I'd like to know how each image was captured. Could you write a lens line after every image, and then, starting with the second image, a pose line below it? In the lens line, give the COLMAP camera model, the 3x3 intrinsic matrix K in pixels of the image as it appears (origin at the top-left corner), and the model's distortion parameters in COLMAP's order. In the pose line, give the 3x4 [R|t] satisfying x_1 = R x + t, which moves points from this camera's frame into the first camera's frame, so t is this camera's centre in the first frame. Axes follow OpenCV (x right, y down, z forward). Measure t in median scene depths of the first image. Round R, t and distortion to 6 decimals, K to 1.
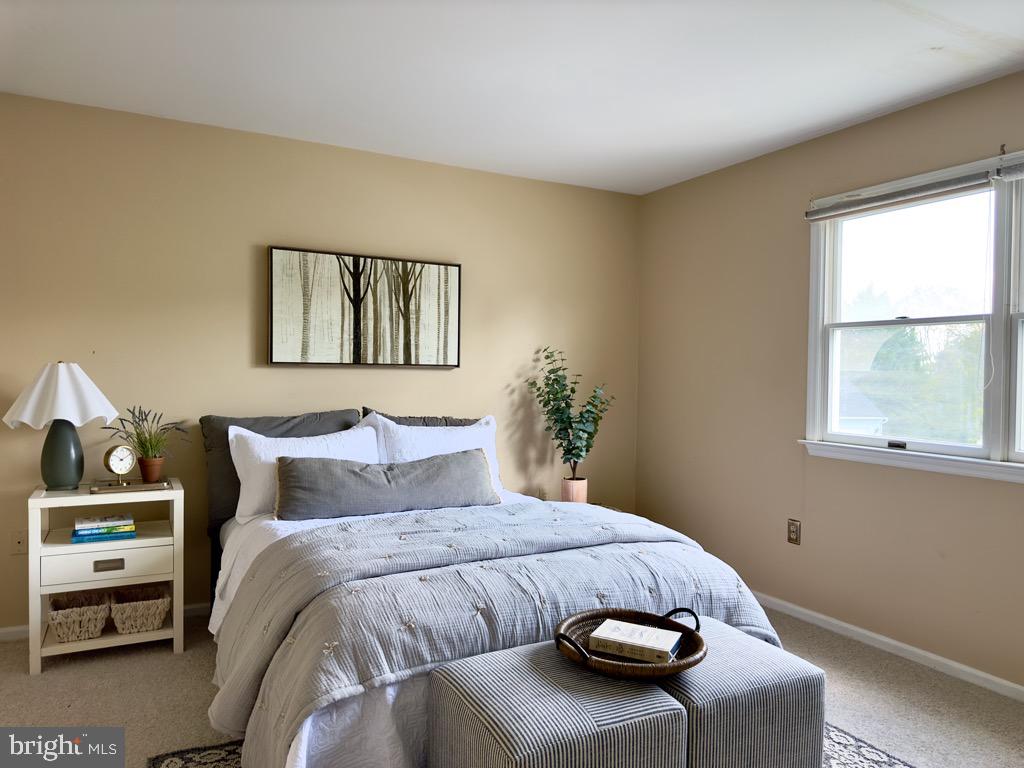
lens RADIAL K [[715.4, 0, 506.0], [0, 715.4, 378.2], [0, 0, 1]] dist [0.119416, -0.161489]
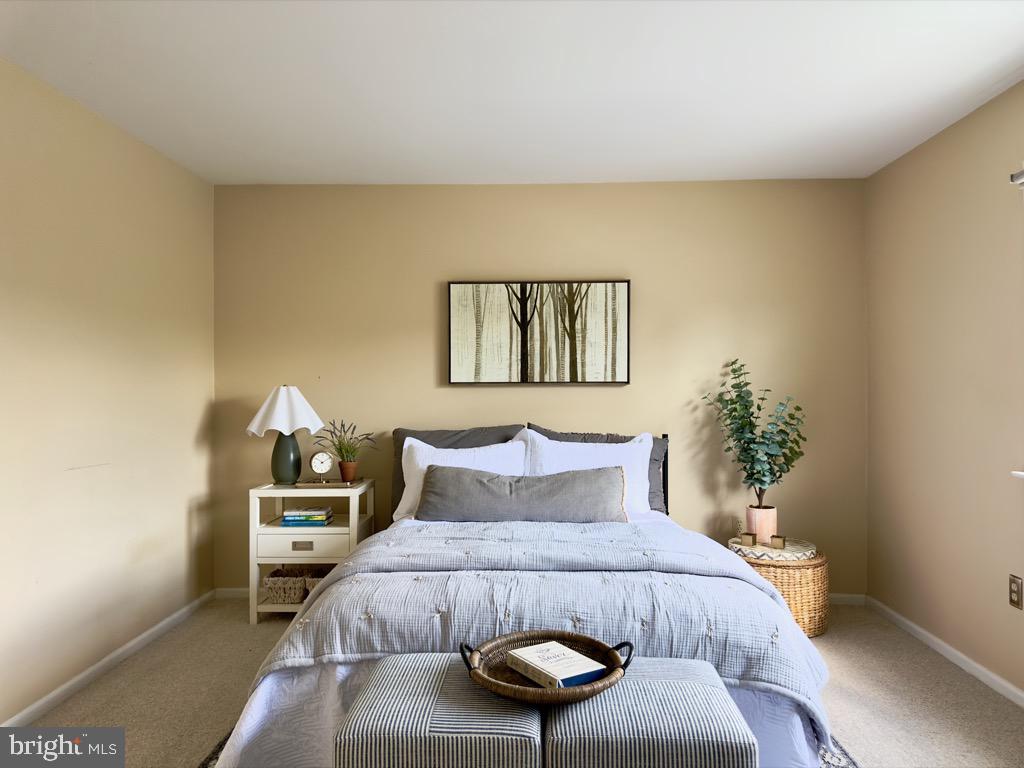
lens RADIAL K [[715.4, 0, 506.0], [0, 715.4, 378.2], [0, 0, 1]] dist [0.119416, -0.161489]
pose [[0.864892, -0.022522, -0.501452, 0.346308], [0.009099, 0.999532, -0.029198, 0.005117], [0.501875, 0.020690, 0.864693, 0.072588]]
